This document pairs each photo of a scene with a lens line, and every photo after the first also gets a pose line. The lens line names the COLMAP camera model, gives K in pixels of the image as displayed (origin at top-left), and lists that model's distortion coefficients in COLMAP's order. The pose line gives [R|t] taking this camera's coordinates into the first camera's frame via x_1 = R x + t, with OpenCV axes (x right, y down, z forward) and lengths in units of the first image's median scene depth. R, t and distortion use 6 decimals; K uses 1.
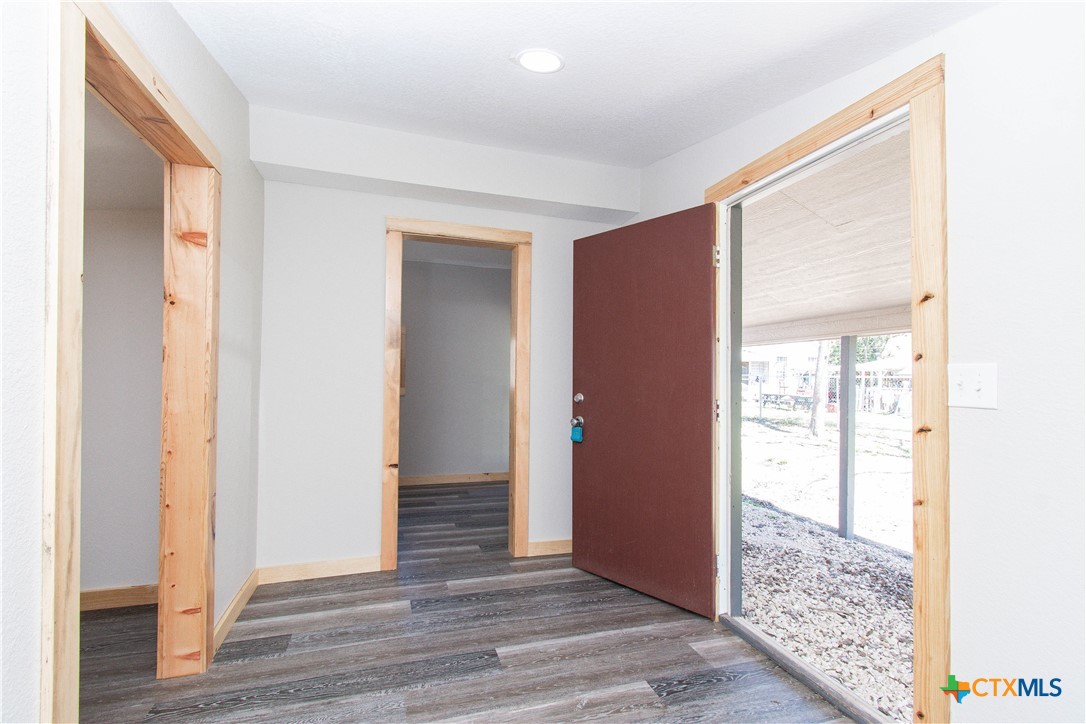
lens RADIAL K [[491.2, 0, 549.1], [0, 491.2, 371.0], [0, 0, 1]] dist [0.006641, -0.001758]
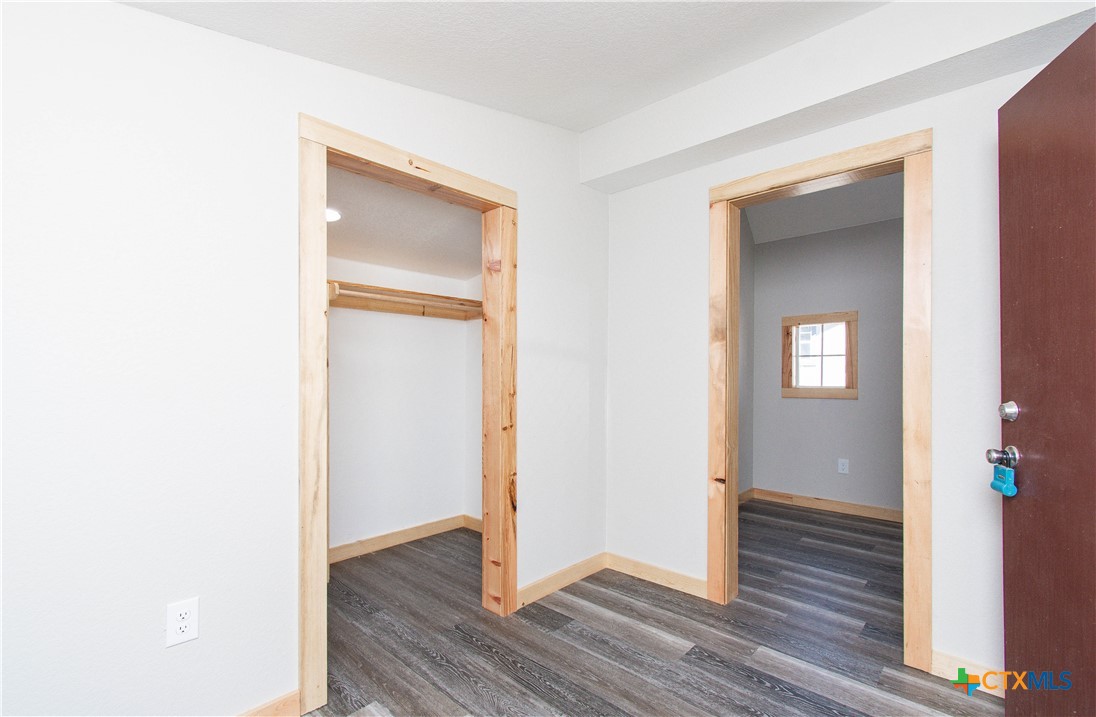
lens RADIAL K [[500.3, 0, 544.9], [0, 500.3, 370.6], [0, 0, 1]] dist [0.002522, 0.000182]
pose [[0.469983, -0.022263, -0.882395, 0.346708], [0.020275, 0.999690, -0.014423, 0.012887], [0.882443, -0.011112, 0.470288, 0.381376]]
